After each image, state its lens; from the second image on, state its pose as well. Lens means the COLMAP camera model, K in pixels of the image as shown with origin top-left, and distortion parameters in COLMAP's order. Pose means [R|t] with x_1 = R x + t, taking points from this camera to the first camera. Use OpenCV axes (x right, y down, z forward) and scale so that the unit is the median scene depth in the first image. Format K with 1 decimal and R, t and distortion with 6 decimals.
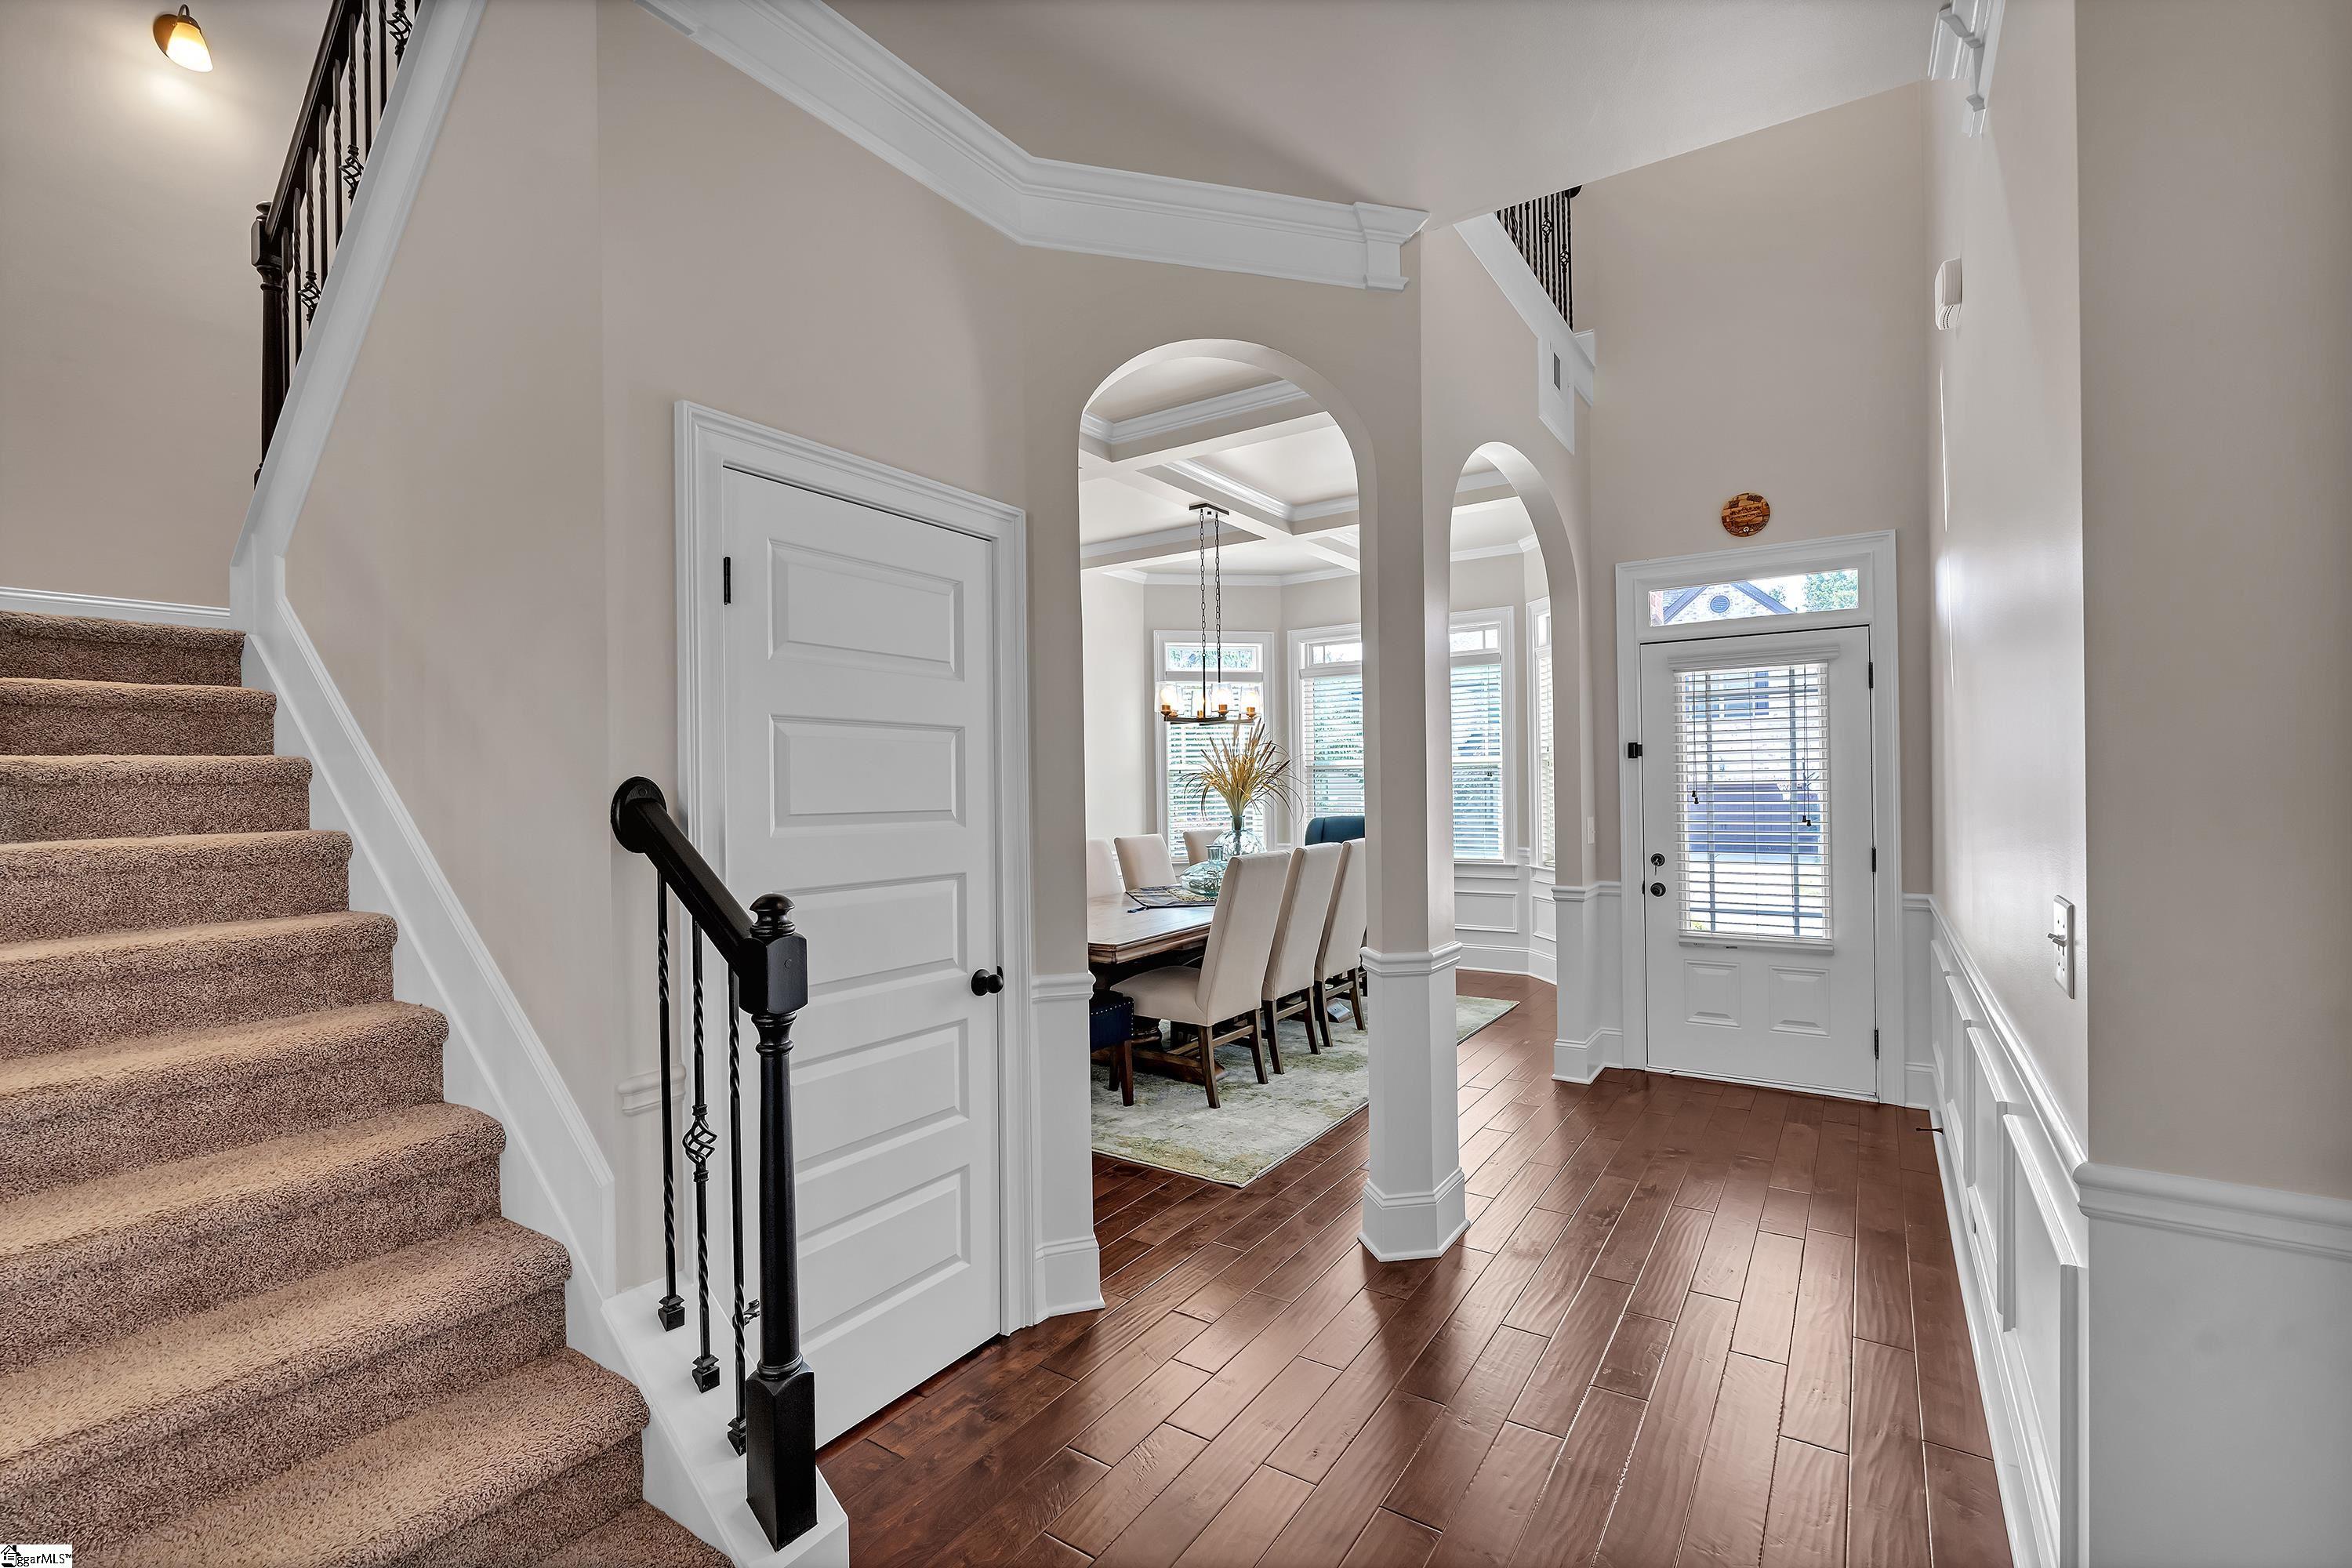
lens RADIAL K [[1027.5, 0, 1176.0], [0, 1027.5, 784.0], [0, 0, 1]] dist [-0.007265, 0.000133]
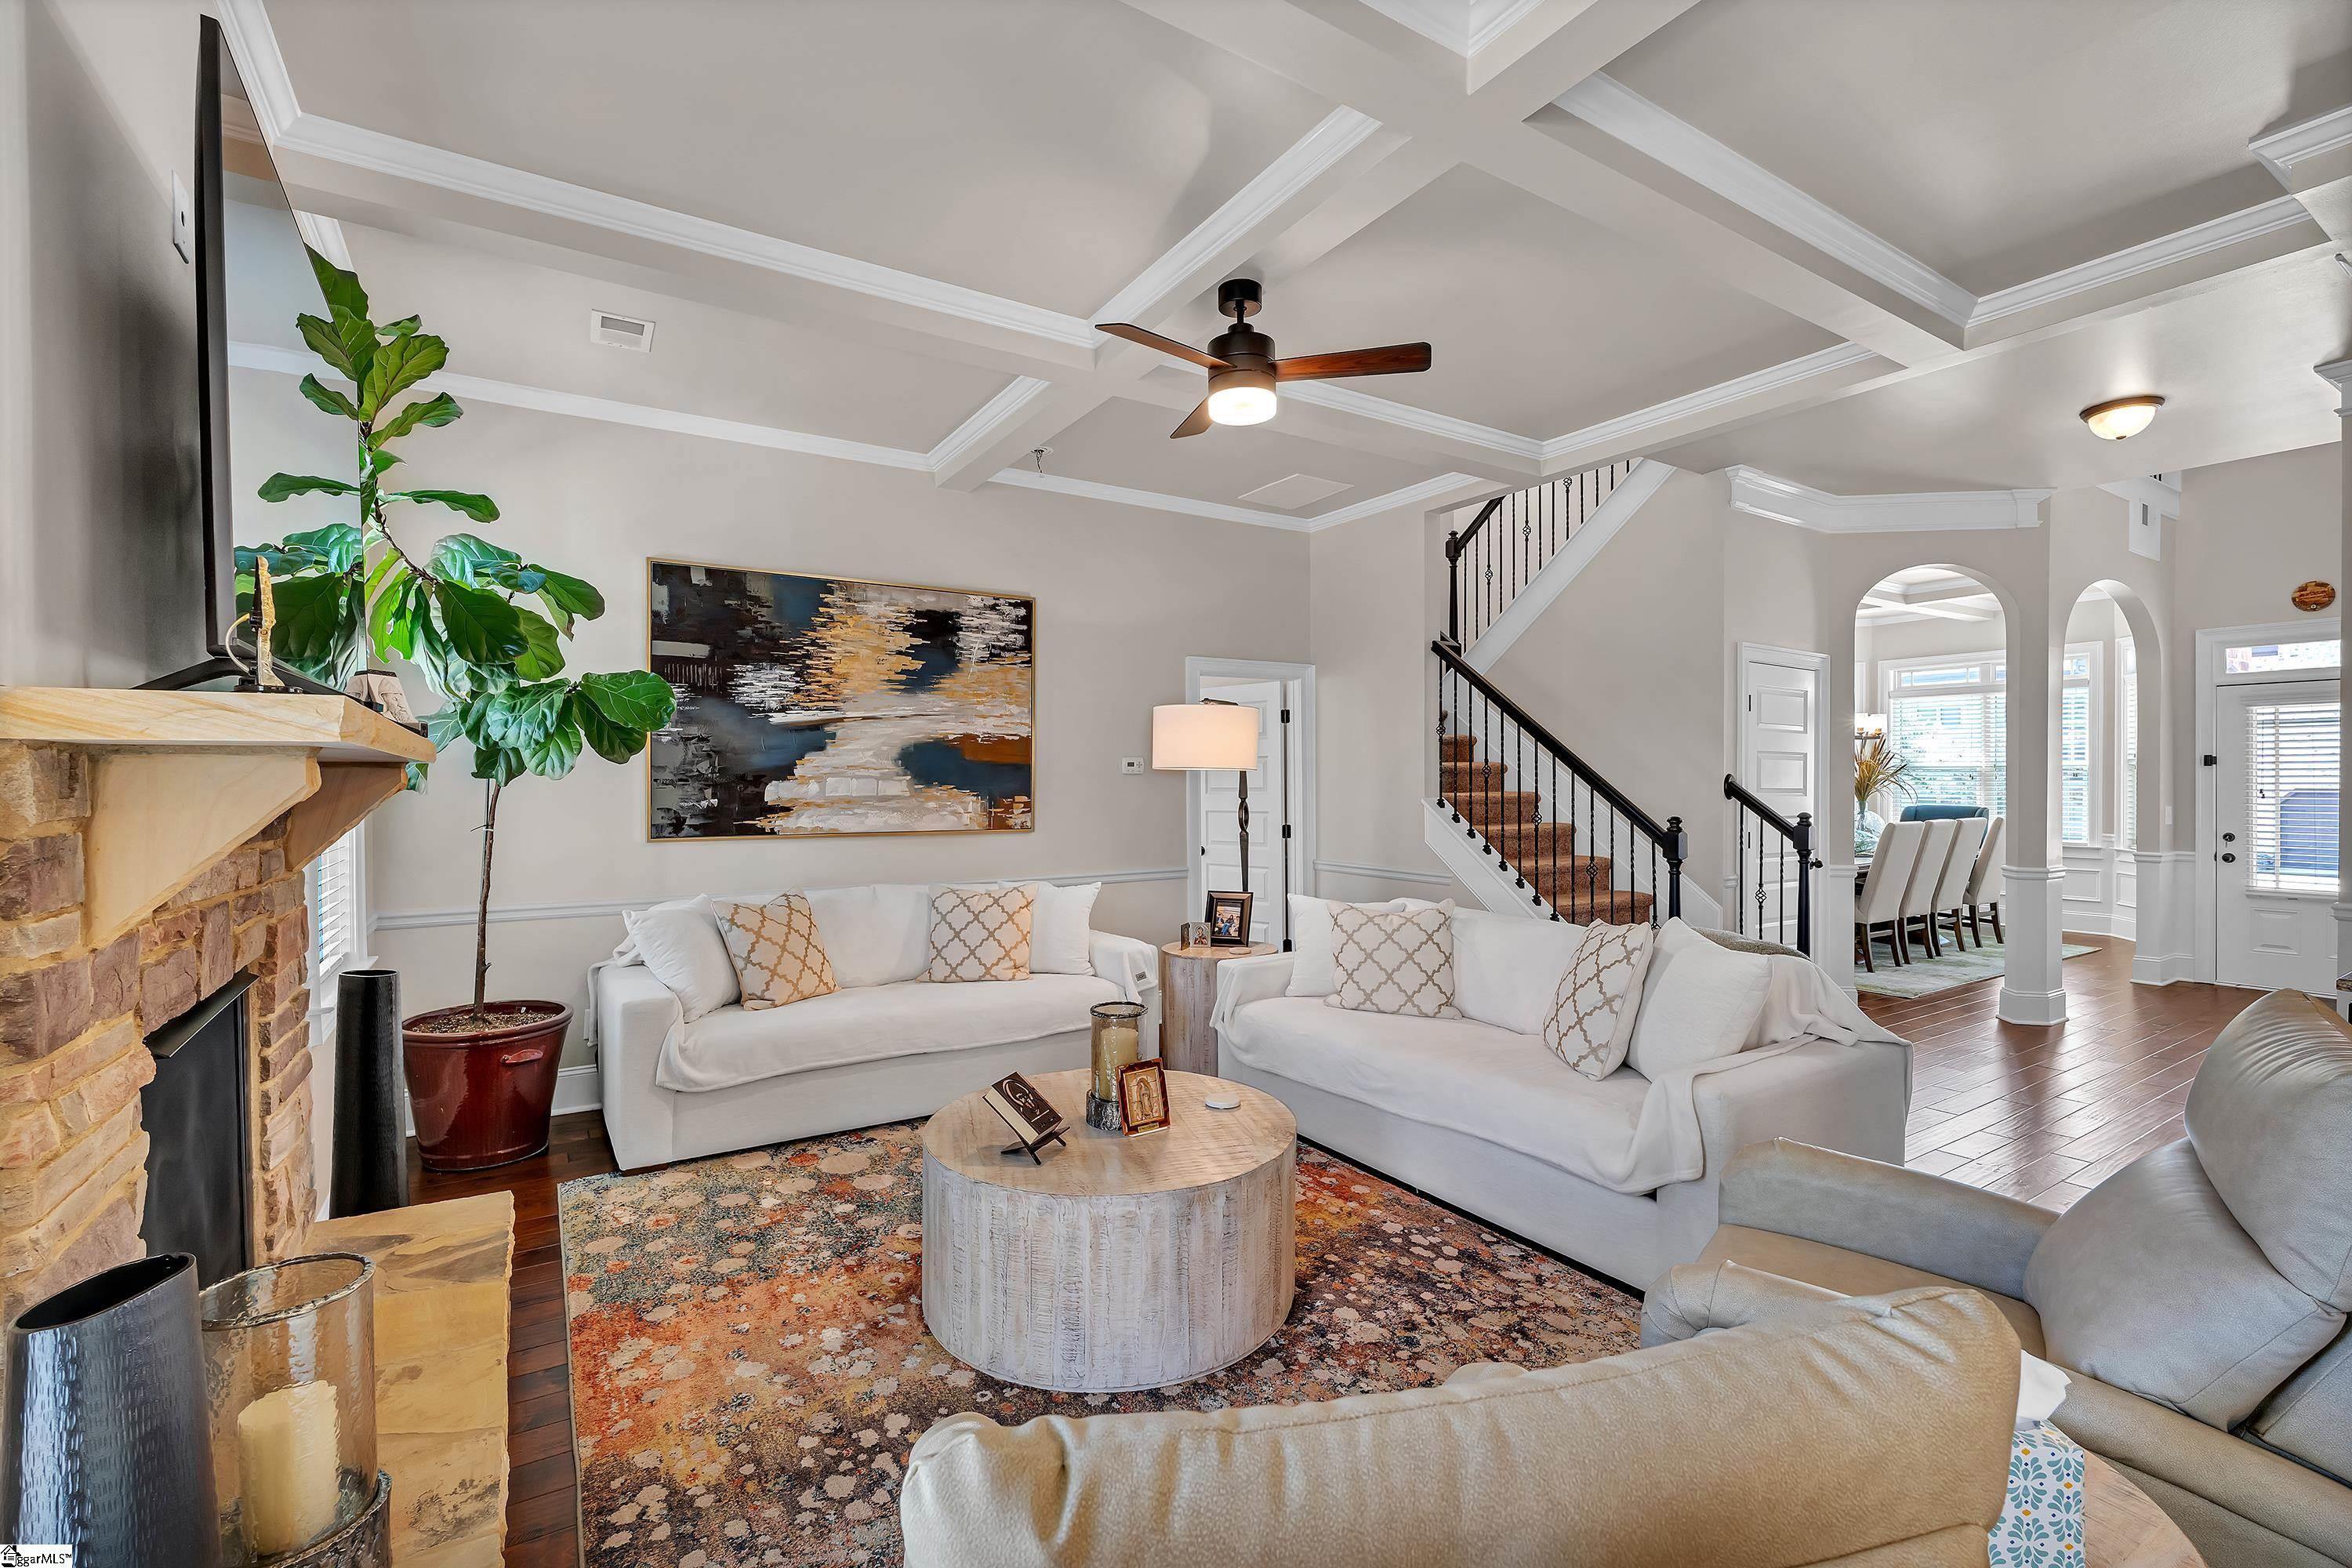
lens RADIAL K [[1026.6, 0, 1176.9], [0, 1026.6, 786.3], [0, 0, 1]] dist [-0.003812, 0.000262]
pose [[0.917059, 0.016079, -0.398428, -0.335960], [-0.013165, 0.999863, 0.010050, 0.008407], [0.398535, -0.003971, 0.917145, -0.971196]]
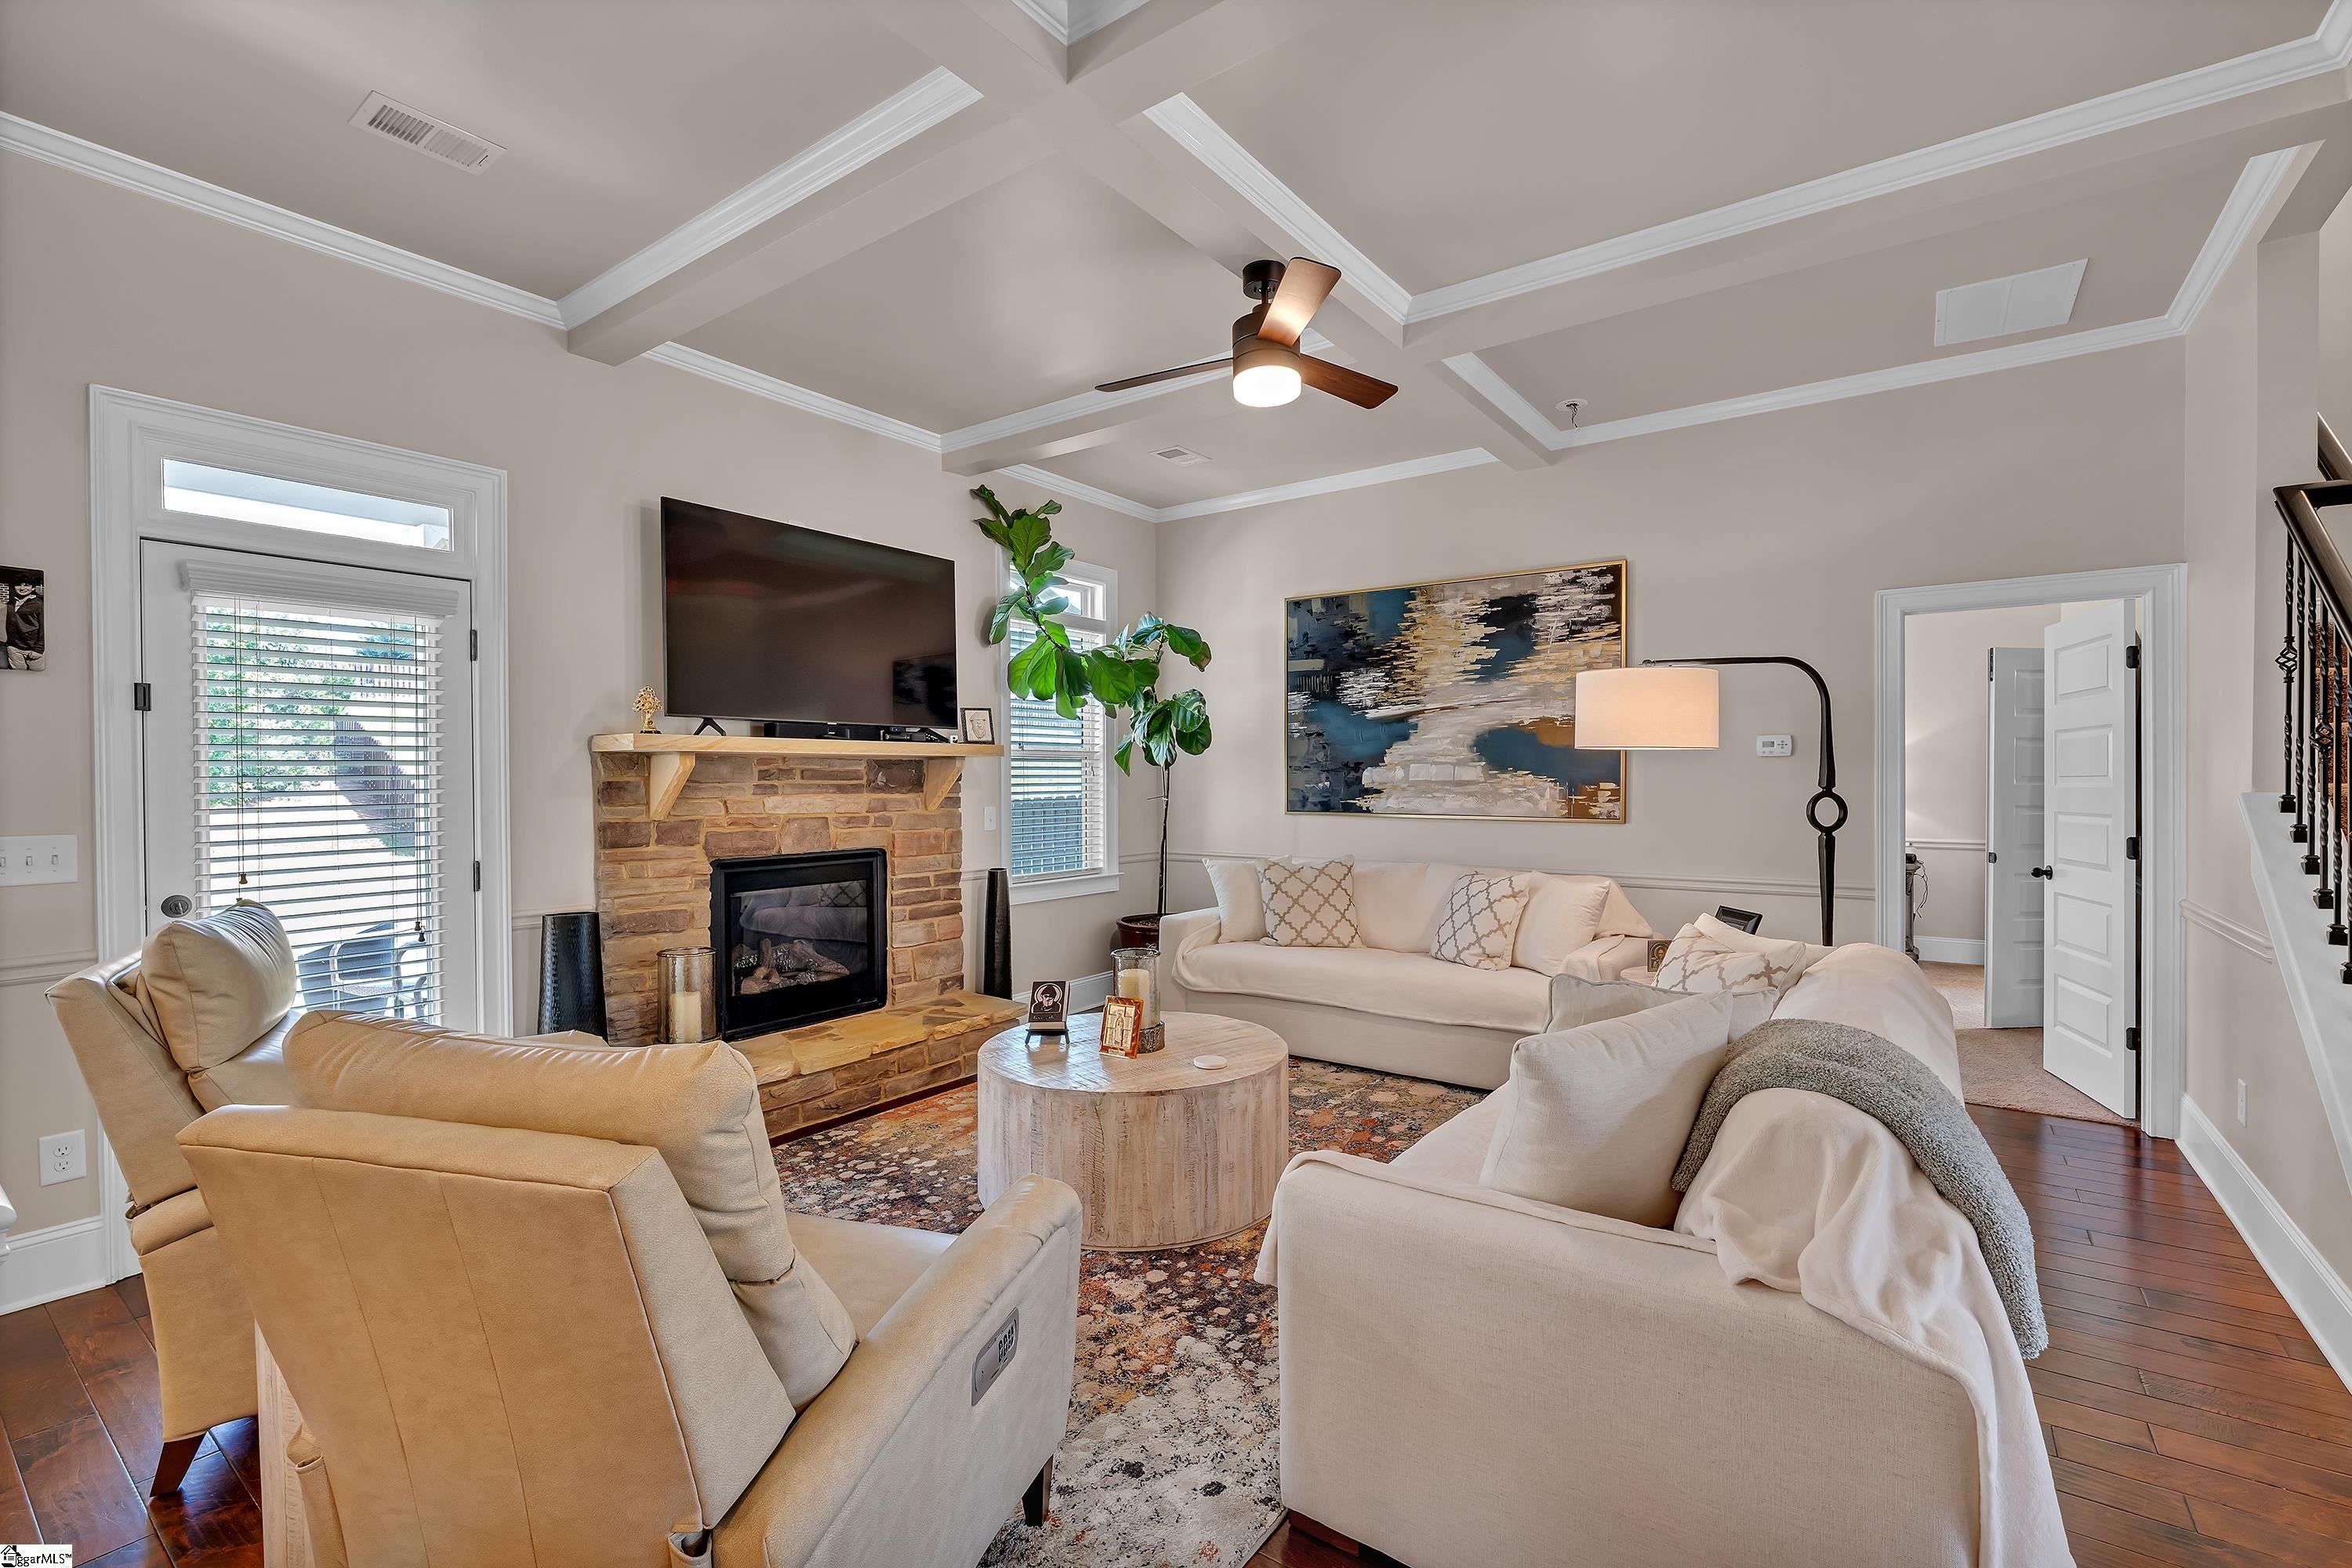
lens RADIAL K [[1026.6, 0, 1176.9], [0, 1026.6, 786.3], [0, 0, 1]] dist [-0.003812, 0.000262]
pose [[-0.030202, 0.023953, -0.999257, 0.129289], [-0.000141, 0.999713, 0.023968, 0.012265], [0.999544, 0.000864, -0.030190, -0.352920]]
